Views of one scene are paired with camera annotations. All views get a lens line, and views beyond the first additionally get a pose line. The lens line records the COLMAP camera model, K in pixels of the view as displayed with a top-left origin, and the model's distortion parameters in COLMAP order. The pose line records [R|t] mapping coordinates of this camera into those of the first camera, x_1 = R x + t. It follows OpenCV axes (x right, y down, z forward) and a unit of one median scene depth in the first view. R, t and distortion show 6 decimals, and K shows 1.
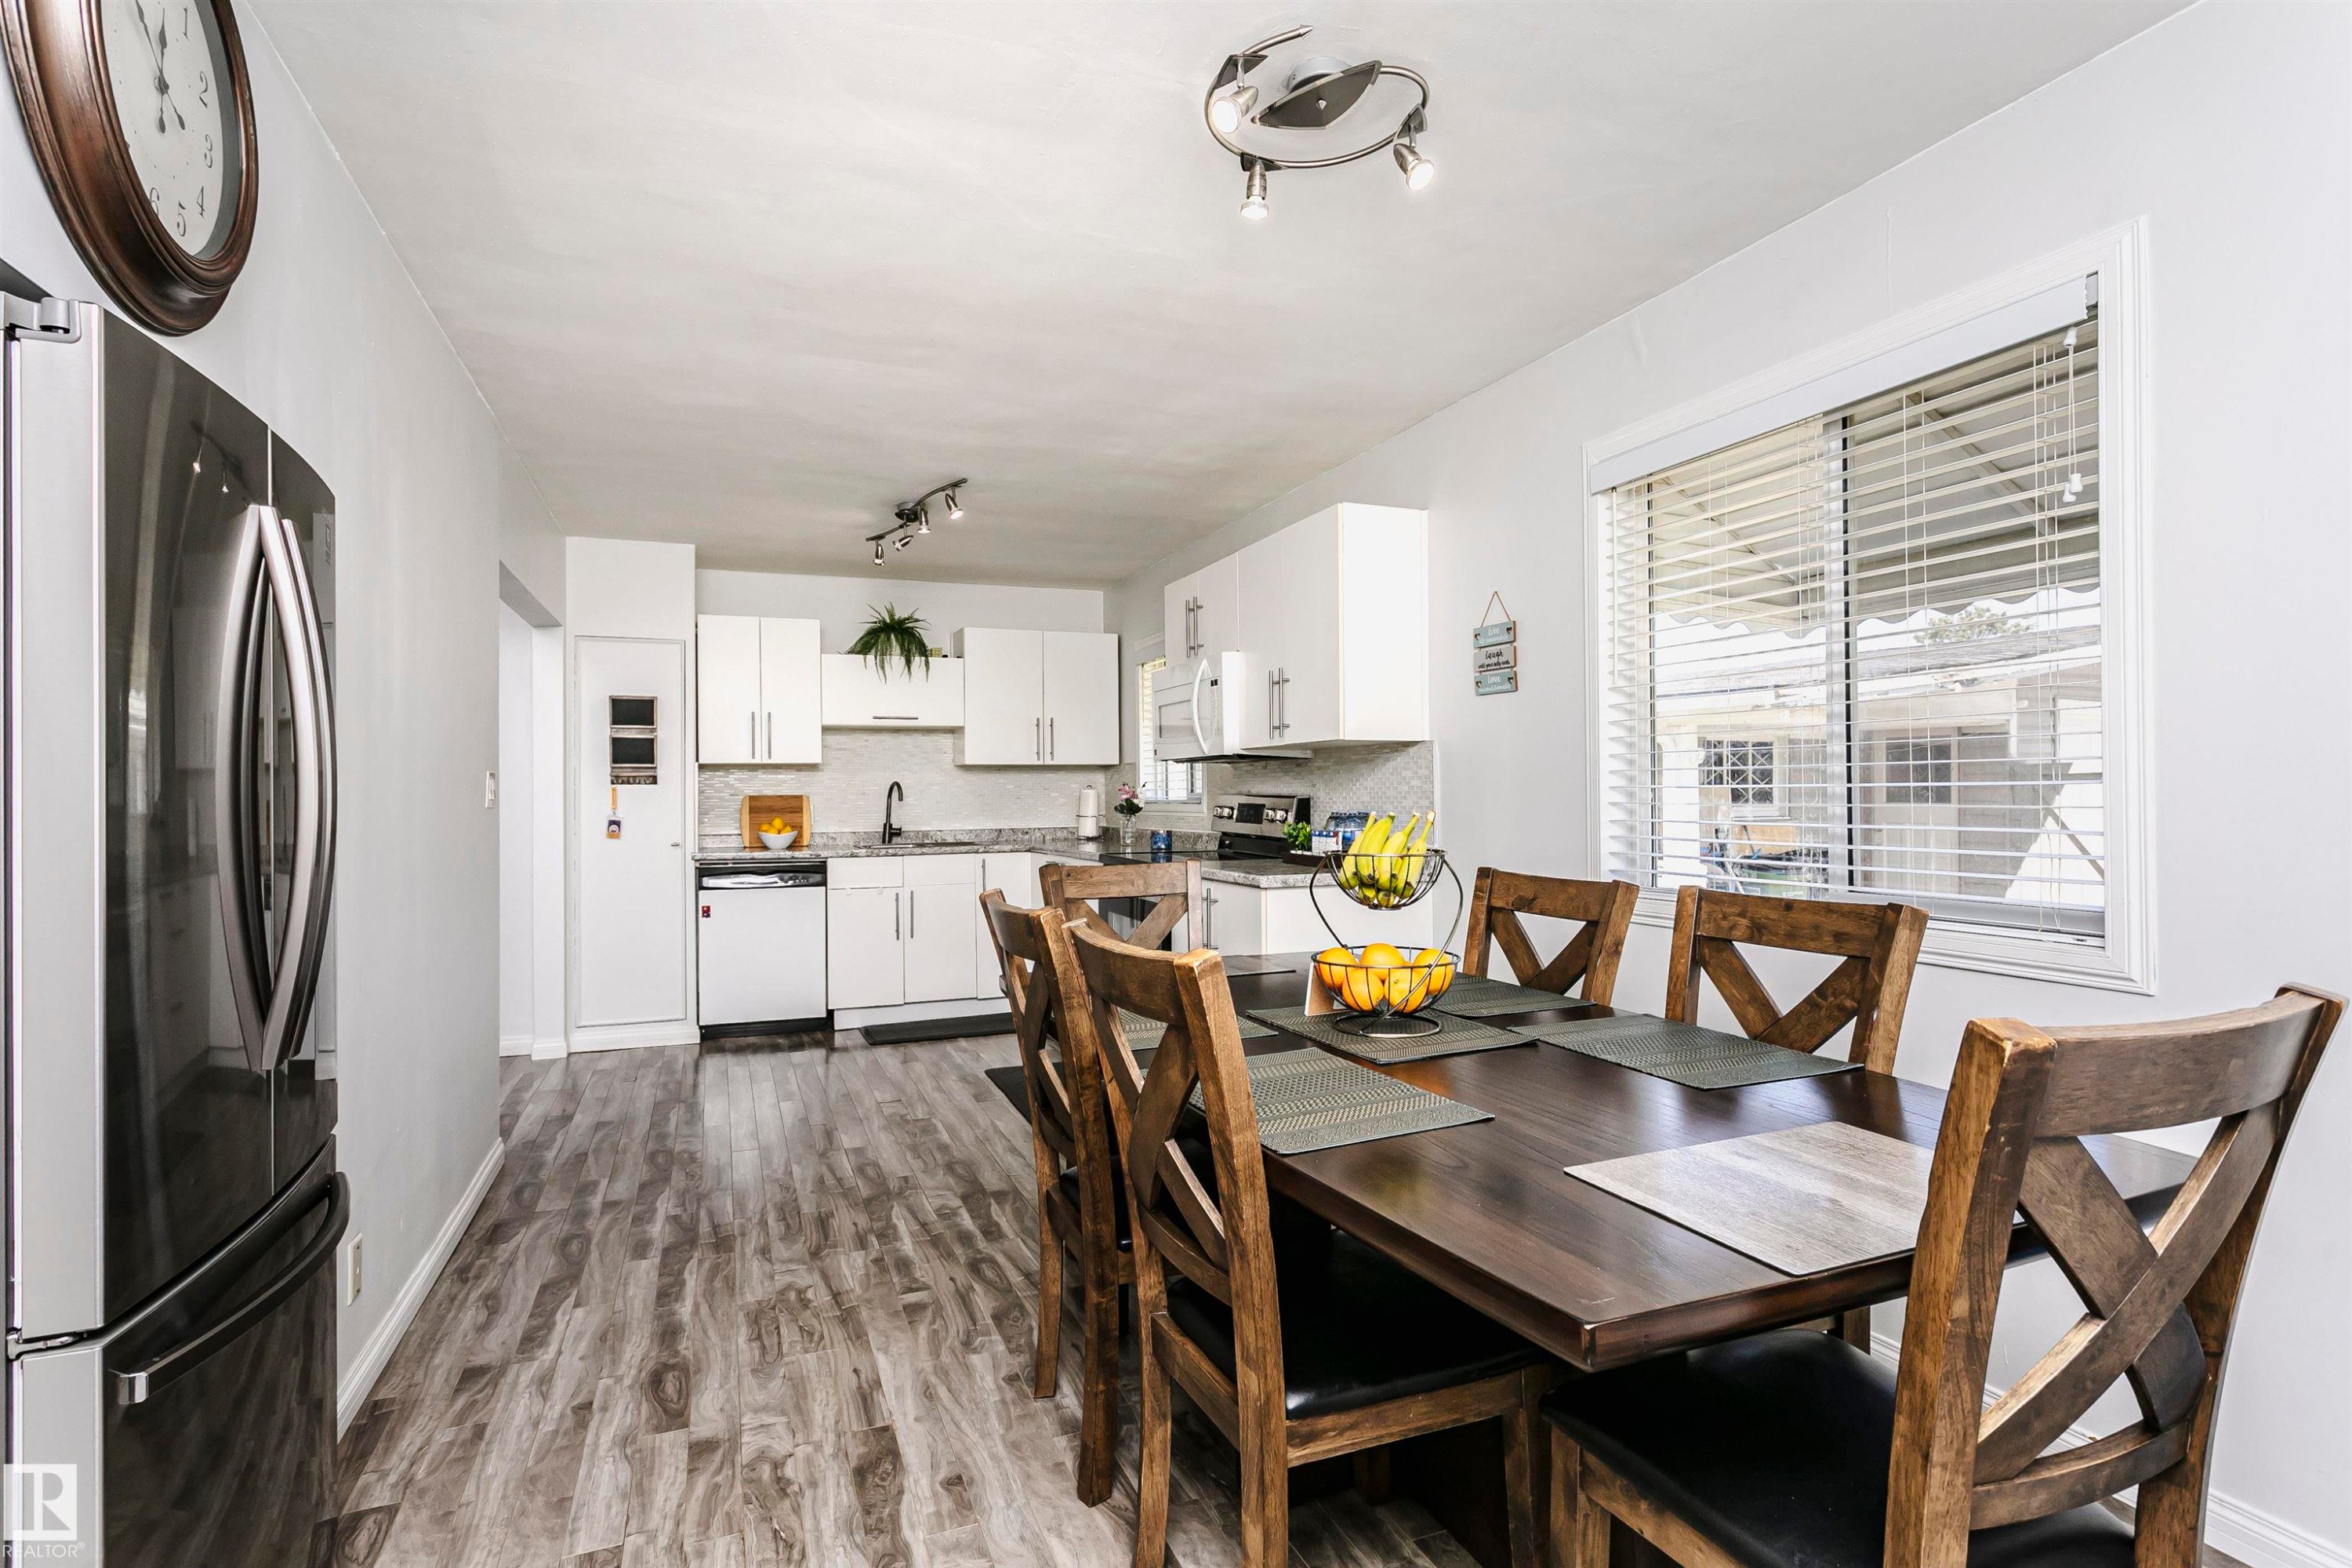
lens RADIAL K [[1106.2, 0, 1139.0], [0, 1106.2, 805.9], [0, 0, 1]] dist [0.001041, 0.000181]
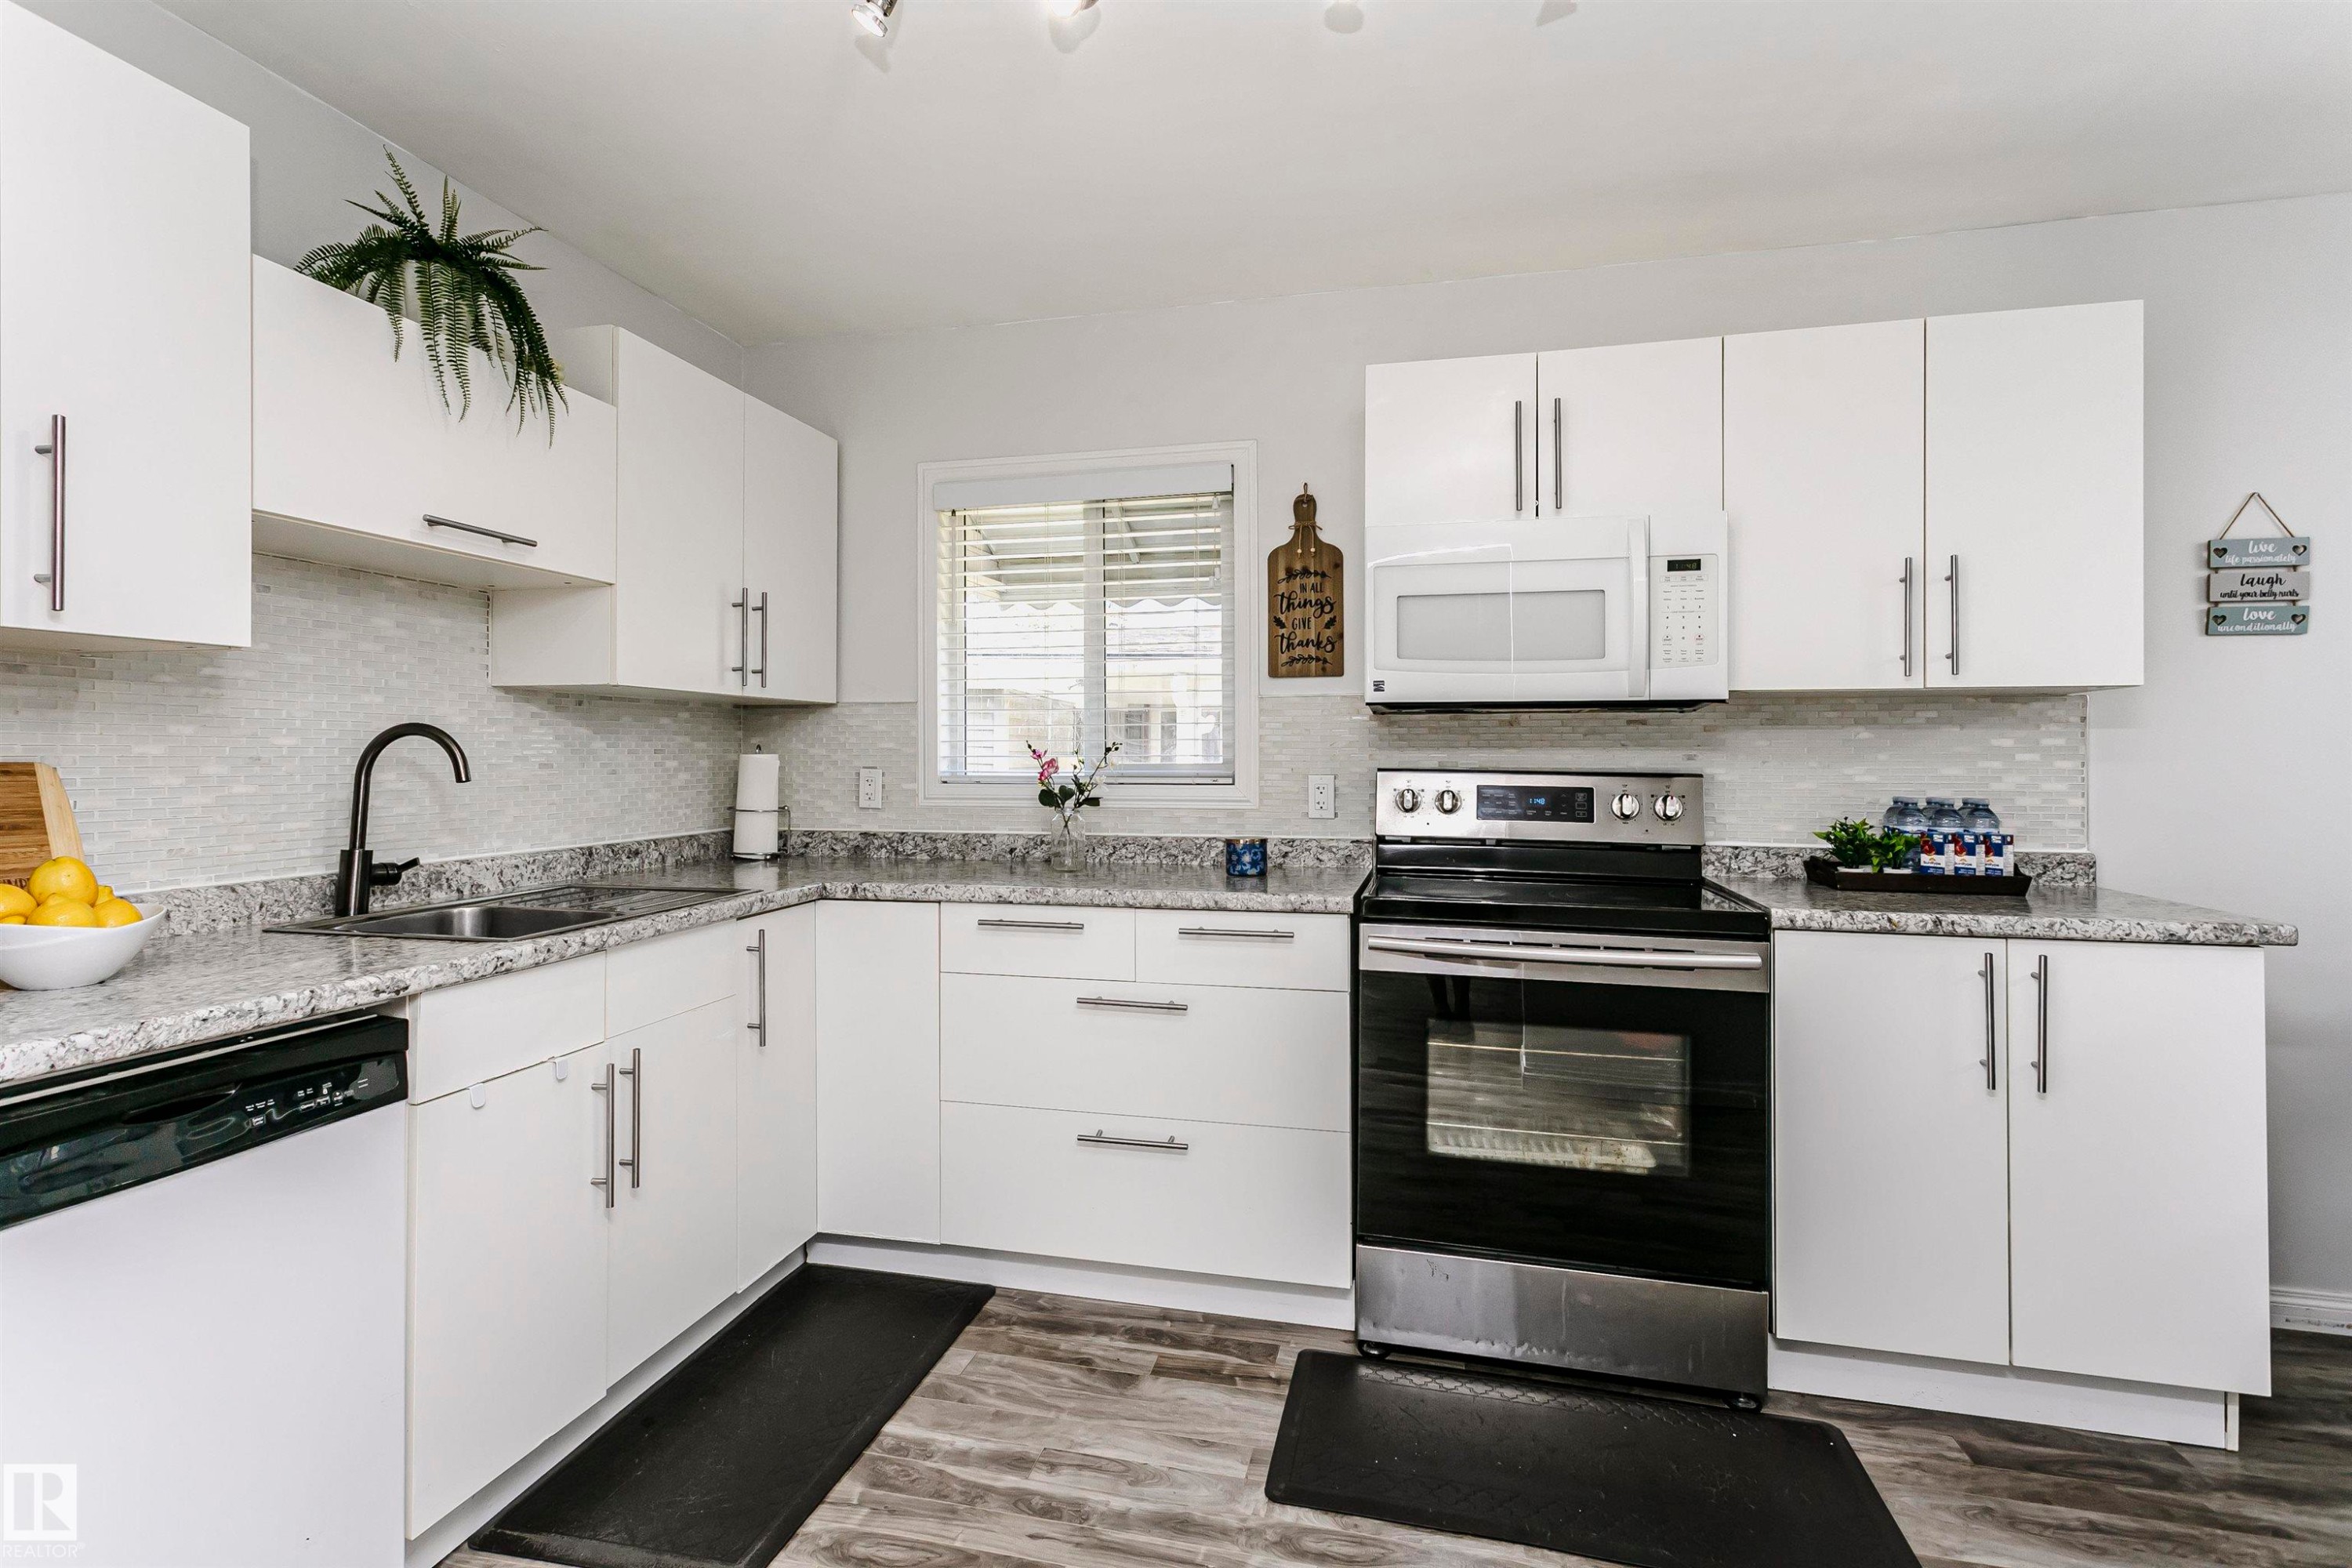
lens RADIAL K [[1141.0, 0, 1152.0], [0, 1141.0, 757.8], [0, 0, 1]] dist [0.008611, -0.000162]
pose [[0.568848, 0.008975, 0.822393, -0.423076], [0.002001, 0.999922, -0.012297, -0.008165], [-0.822440, 0.008640, 0.568786, 0.700747]]
